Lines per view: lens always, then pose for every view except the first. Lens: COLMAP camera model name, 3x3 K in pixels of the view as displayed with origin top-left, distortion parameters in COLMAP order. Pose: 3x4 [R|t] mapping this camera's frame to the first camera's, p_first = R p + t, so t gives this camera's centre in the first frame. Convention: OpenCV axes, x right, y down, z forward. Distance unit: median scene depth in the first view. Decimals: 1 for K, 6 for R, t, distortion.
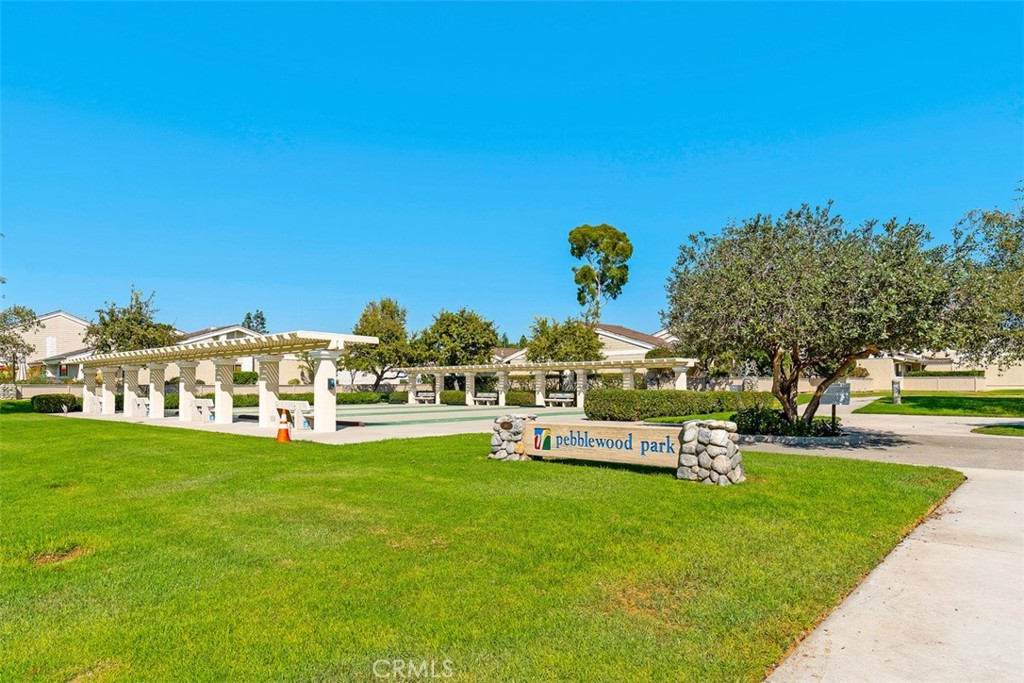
lens RADIAL K [[642.5, 0, 512.0], [0, 642.5, 341.5], [0, 0, 1]] dist [-0.003895, -0.000338]
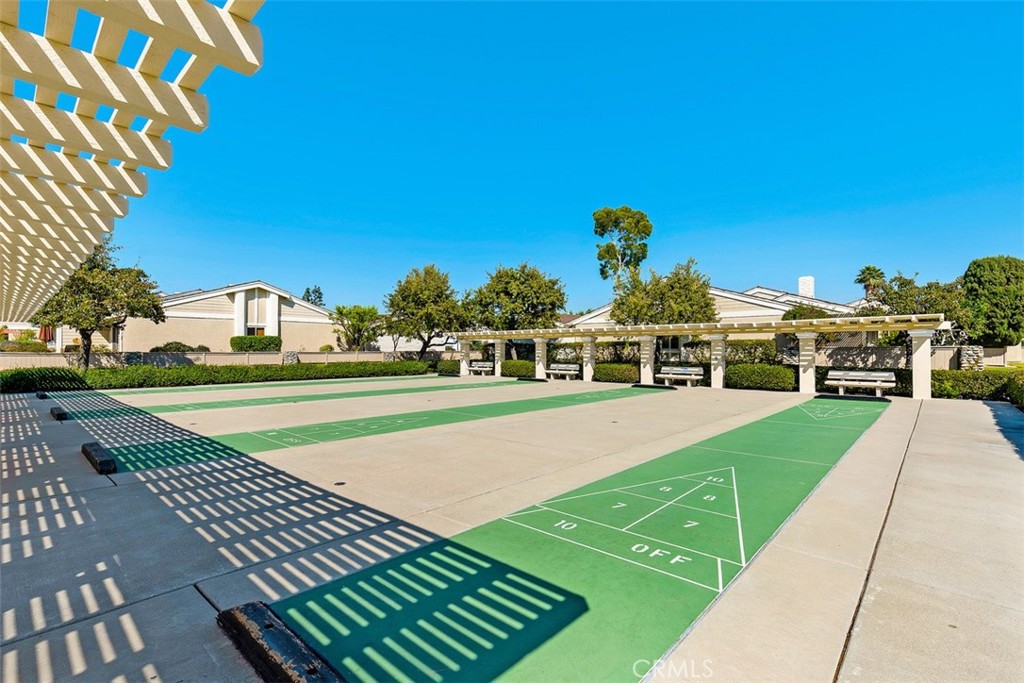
lens RADIAL K [[467.2, 0, 512.0], [0, 467.2, 341.5], [0, 0, 1]] dist [-0.000339, -0.000009]
pose [[0.999976, 0.005716, -0.003904, -0.088676], [-0.005514, 0.998744, 0.049798, 0.021163], [0.004184, -0.049776, 0.998752, 0.374545]]
